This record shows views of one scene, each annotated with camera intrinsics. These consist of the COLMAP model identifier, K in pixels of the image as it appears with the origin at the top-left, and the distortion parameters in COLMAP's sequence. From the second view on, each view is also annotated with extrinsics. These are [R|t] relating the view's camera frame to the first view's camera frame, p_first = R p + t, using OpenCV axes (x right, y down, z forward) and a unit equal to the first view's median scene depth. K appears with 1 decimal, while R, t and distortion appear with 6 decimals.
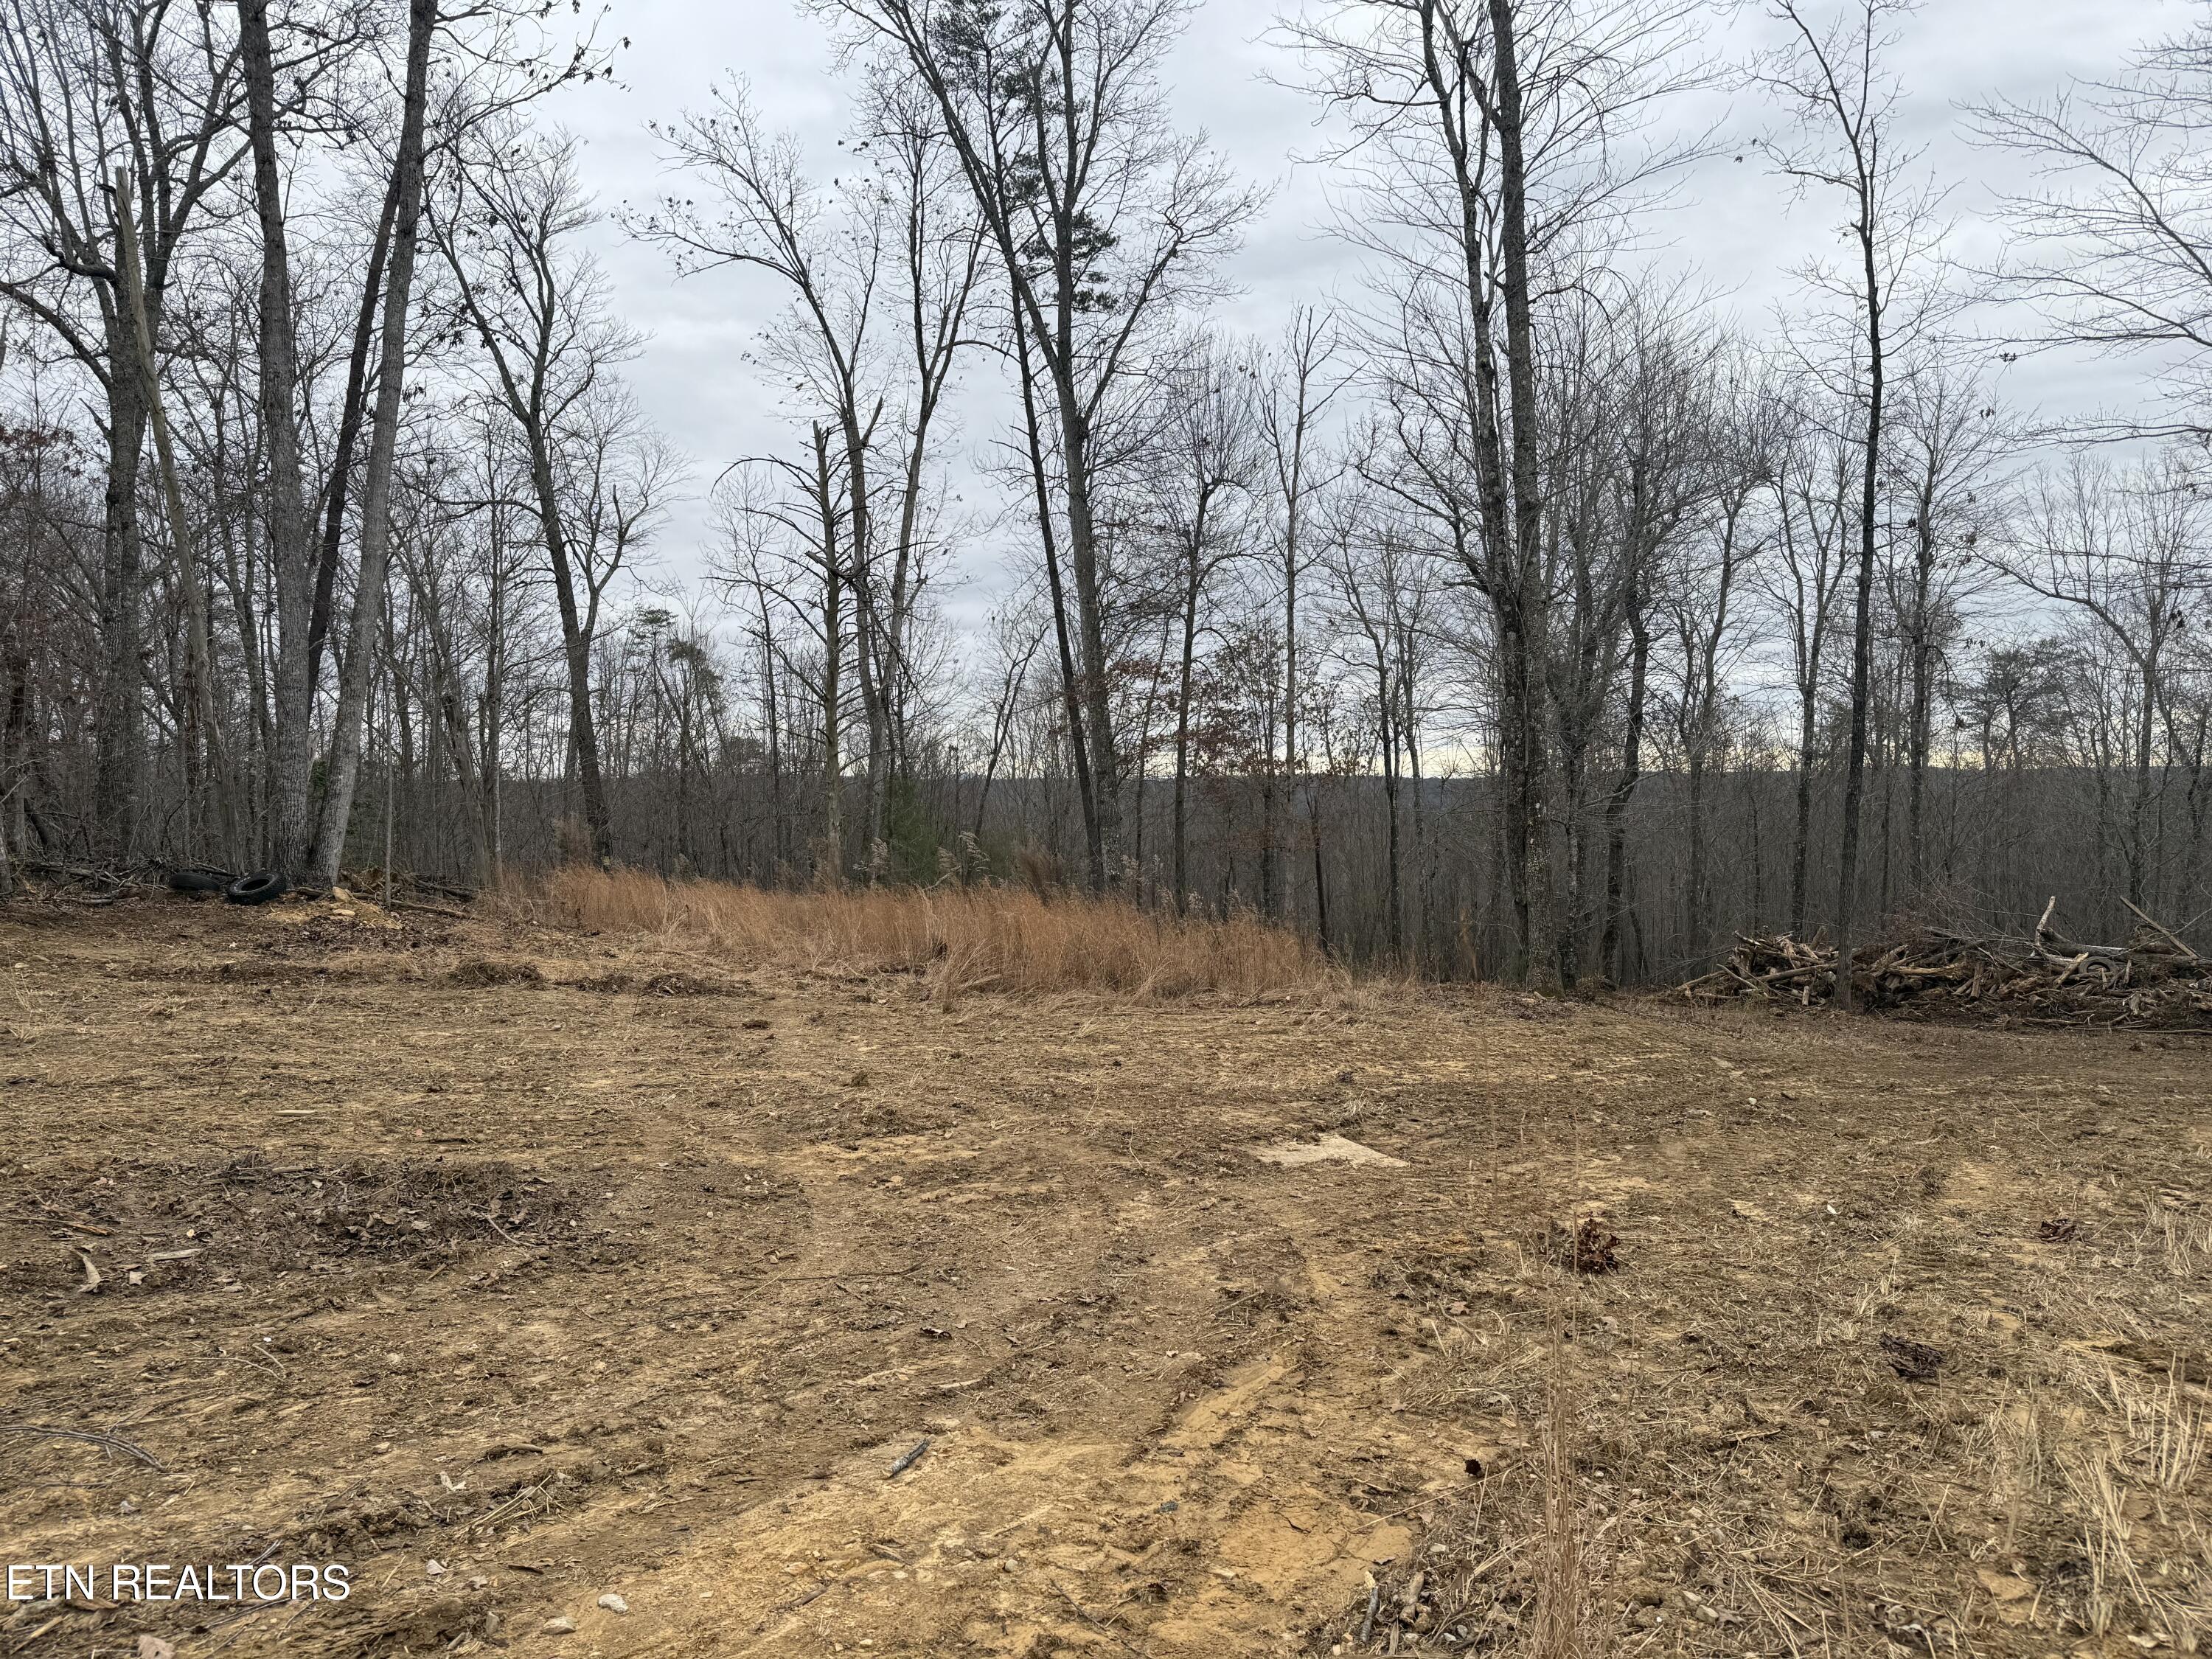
lens RADIAL K [[1576.2, 0, 1084.0], [0, 1576.2, 820.1], [0, 0, 1]] dist [0.009642, 0.003478]
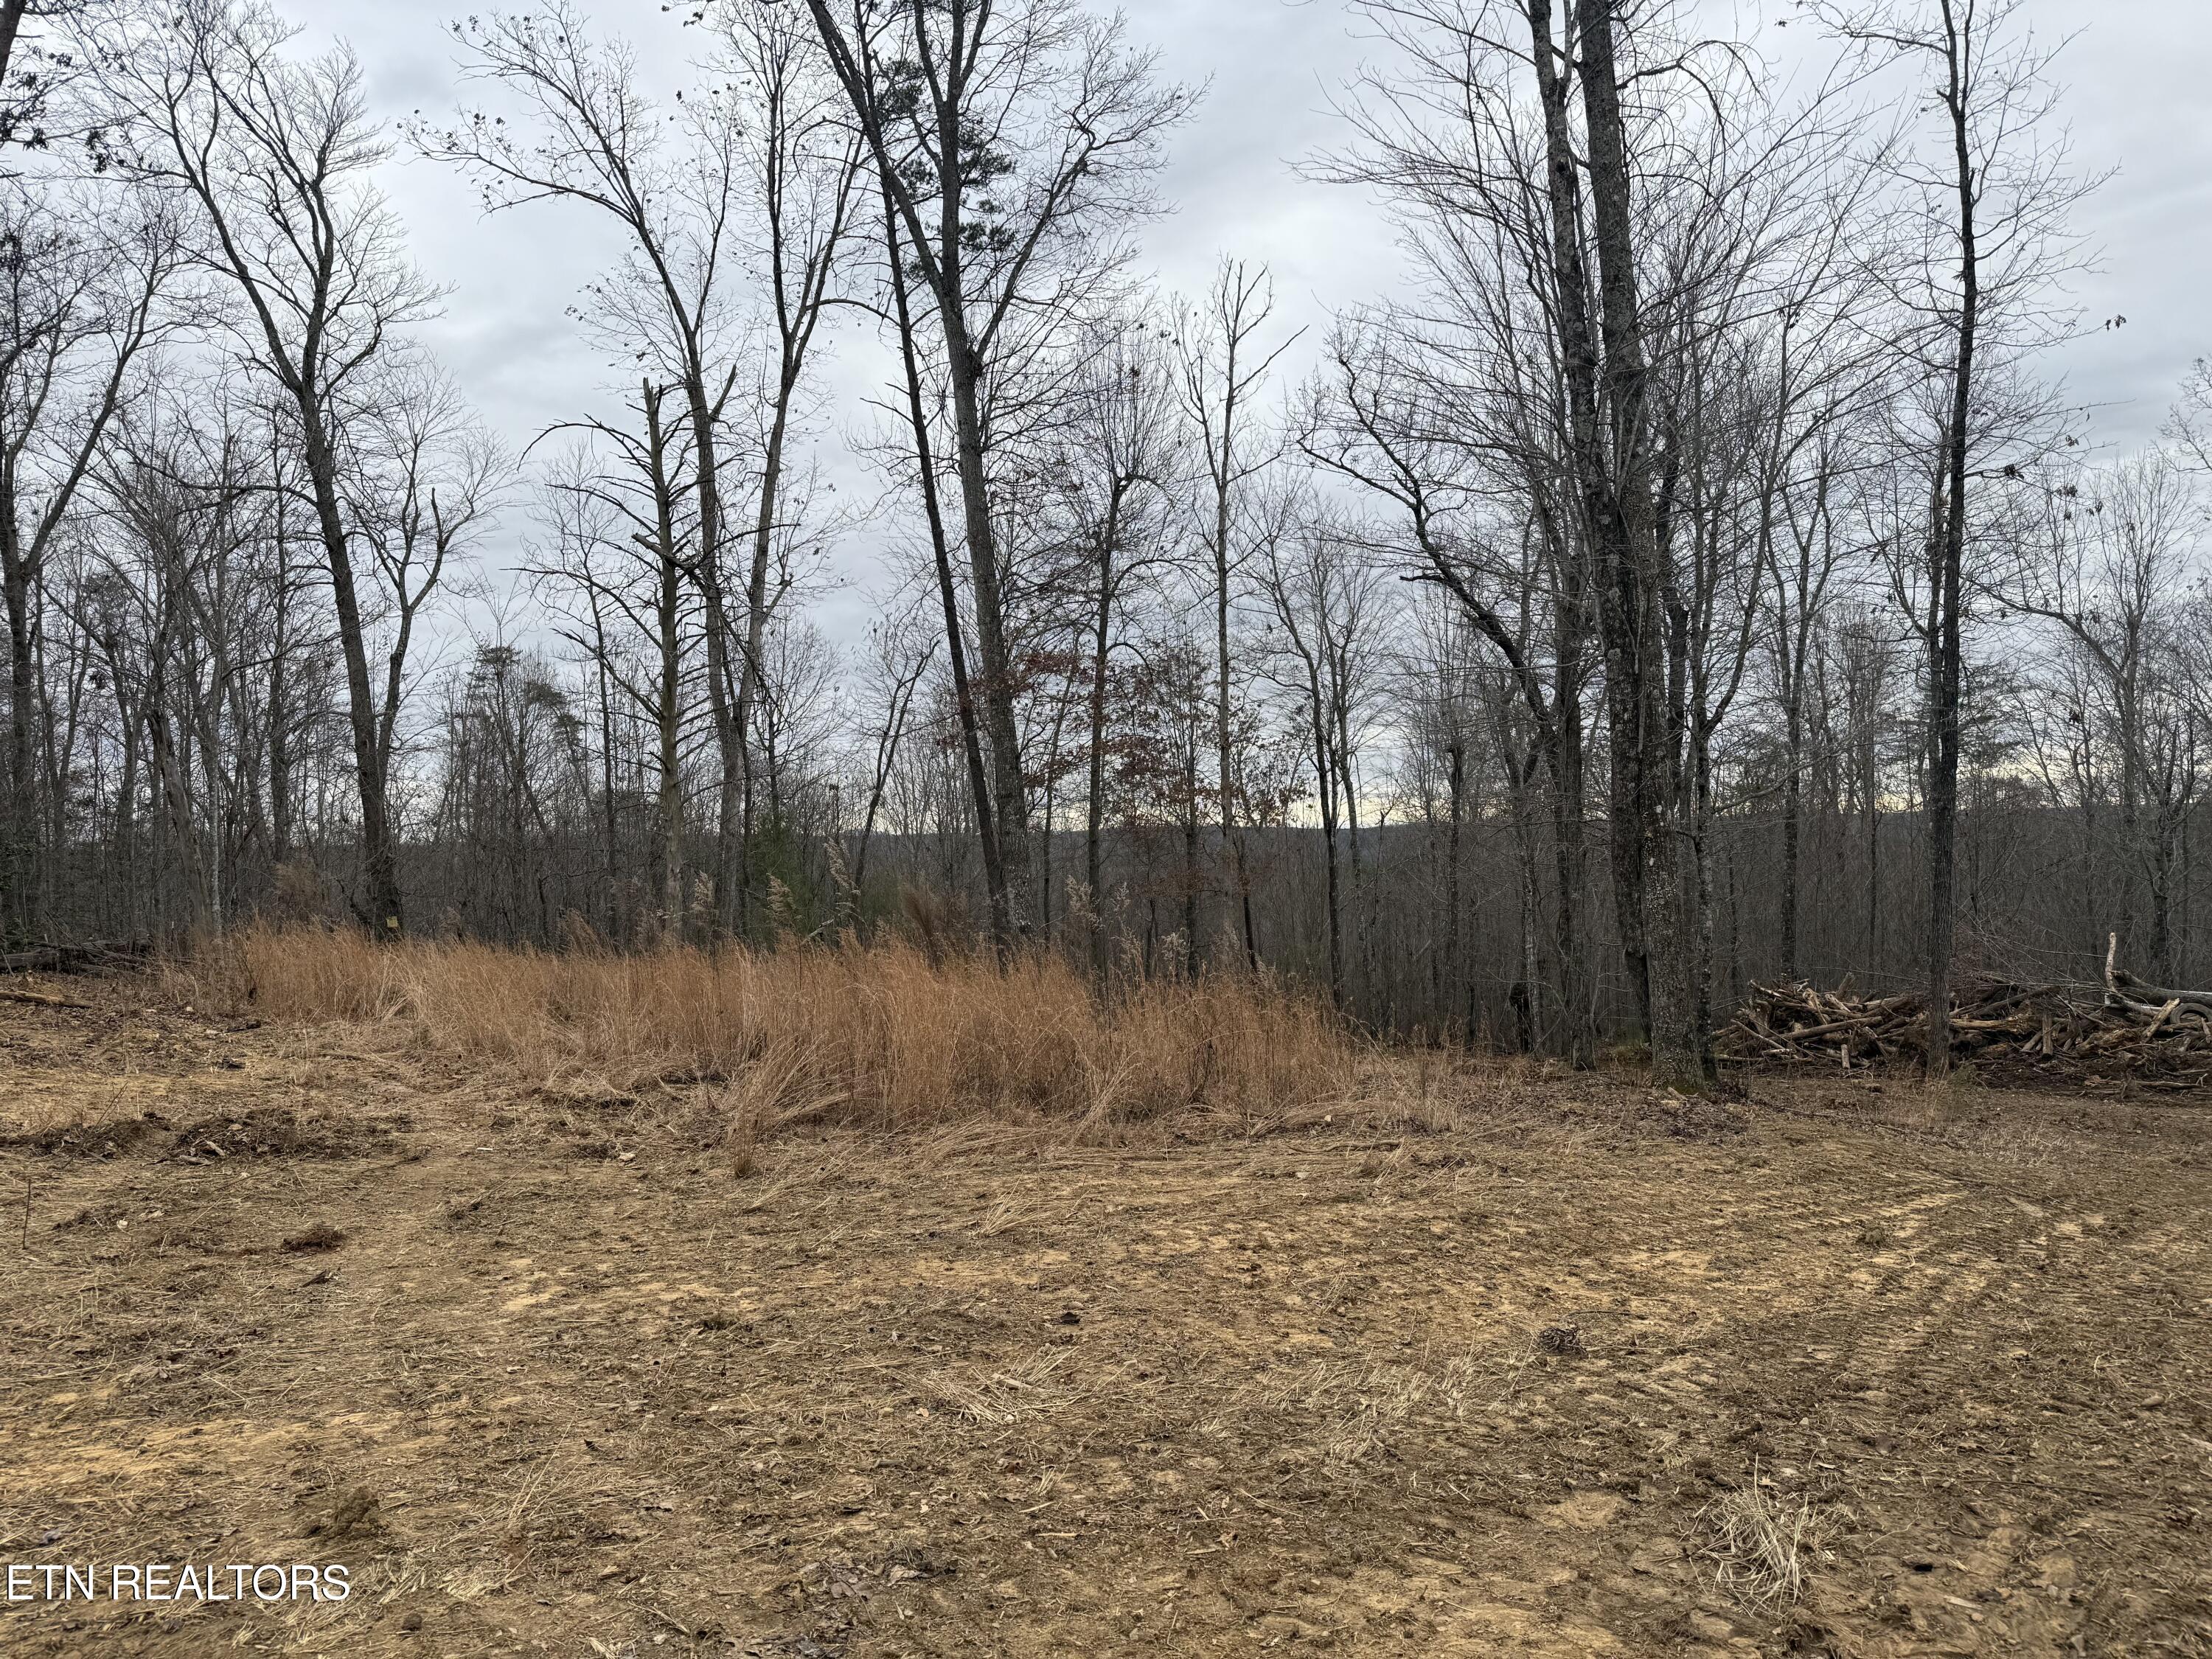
lens RADIAL K [[1576.2, 0, 1084.0], [0, 1576.2, 820.1], [0, 0, 1]] dist [0.009642, 0.003478]
pose [[0.997788, -0.014404, 0.064892, -0.001001], [0.016704, 0.999246, -0.035044, 0.007421], [-0.064338, 0.036051, 0.997277, 0.166529]]
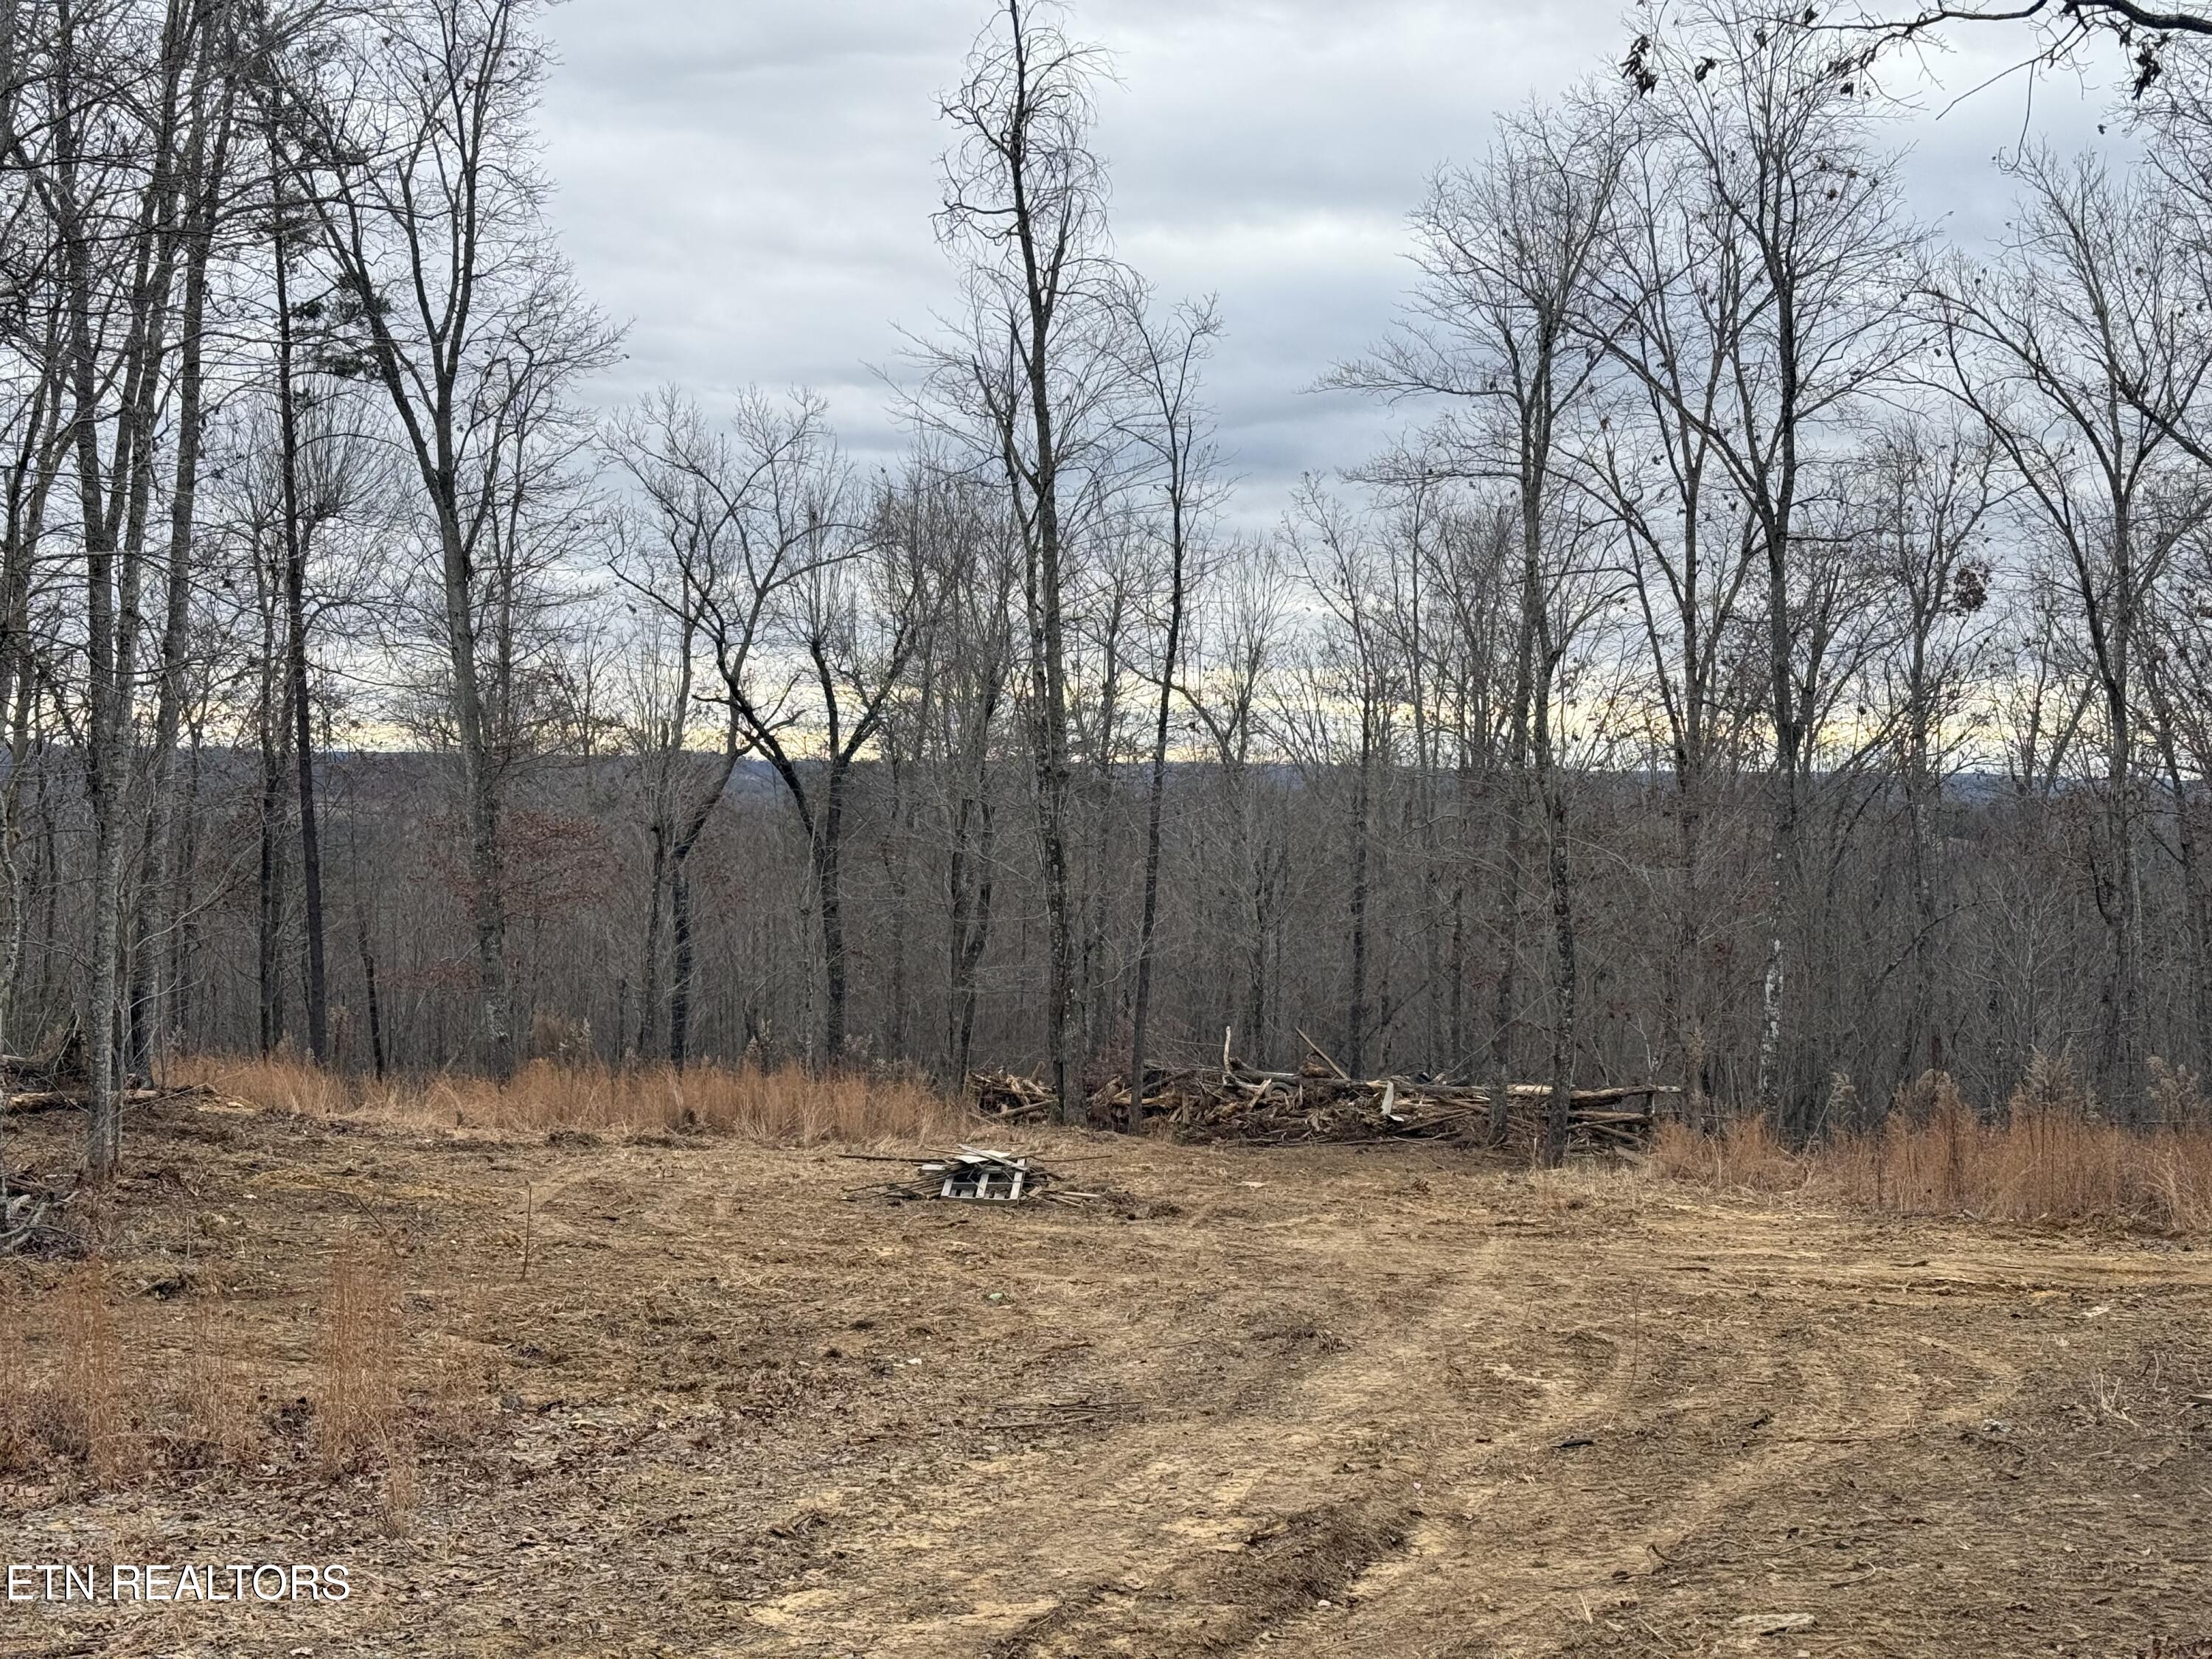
lens RADIAL K [[3073.8, 0, 1105.9], [0, 3073.8, 830.1], [0, 0, 1]] dist [0.001308, -0.000369]
pose [[0.816831, 0.011486, 0.576763, -0.616889], [-0.009753, 0.999934, -0.006100, -0.066894], [-0.576795, -0.000642, 0.816889, -0.608218]]
